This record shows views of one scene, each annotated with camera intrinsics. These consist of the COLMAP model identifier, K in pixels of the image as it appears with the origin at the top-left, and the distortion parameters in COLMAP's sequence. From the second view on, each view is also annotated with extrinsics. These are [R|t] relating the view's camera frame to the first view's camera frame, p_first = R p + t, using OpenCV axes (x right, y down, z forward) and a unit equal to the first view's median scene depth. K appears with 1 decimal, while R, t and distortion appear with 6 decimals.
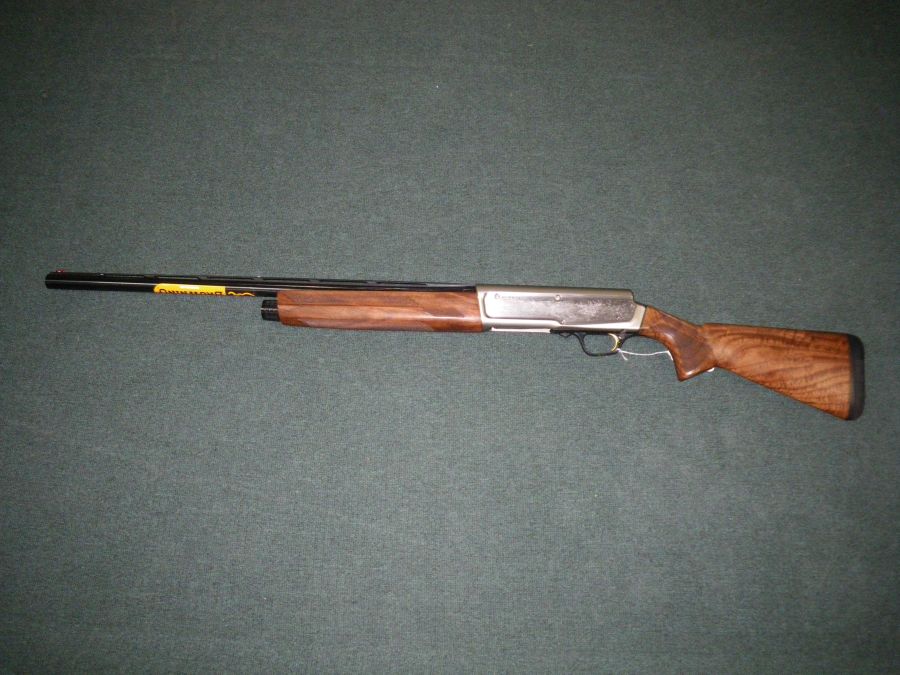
lens RADIAL K [[761.0, 0, 450.0], [0, 761.0, 337.5], [0, 0, 1]] dist [-0.119712, 0.000279]
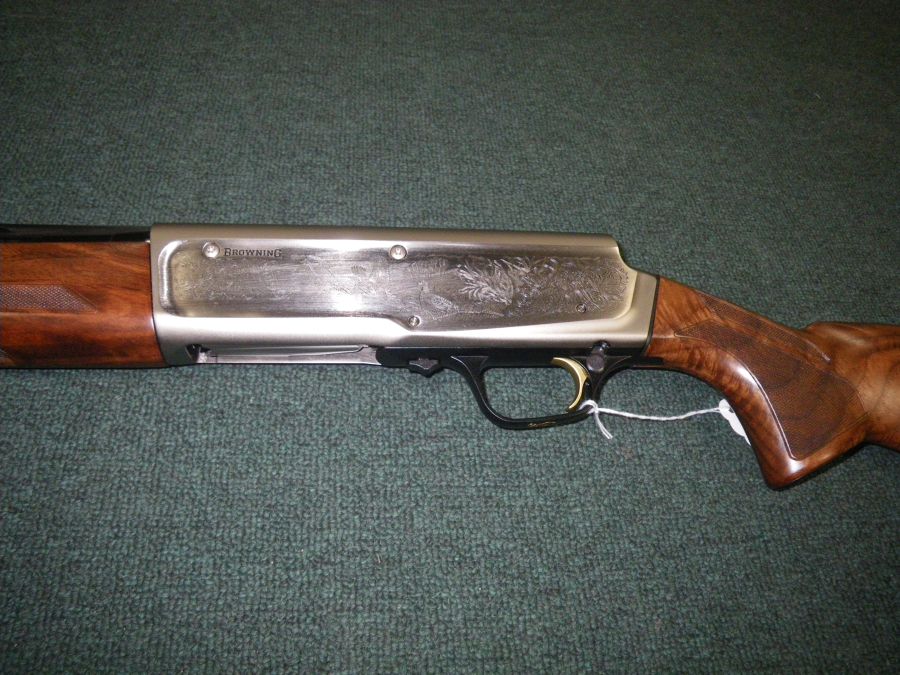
lens RADIAL K [[761.0, 0, 450.0], [0, 761.0, 337.5], [0, 0, 1]] dist [-0.119712, 0.000279]
pose [[0.989888, -0.019635, 0.140487, 0.116752], [0.043062, 0.985232, -0.165719, 0.038852], [-0.135159, 0.170093, 0.976115, 0.676796]]
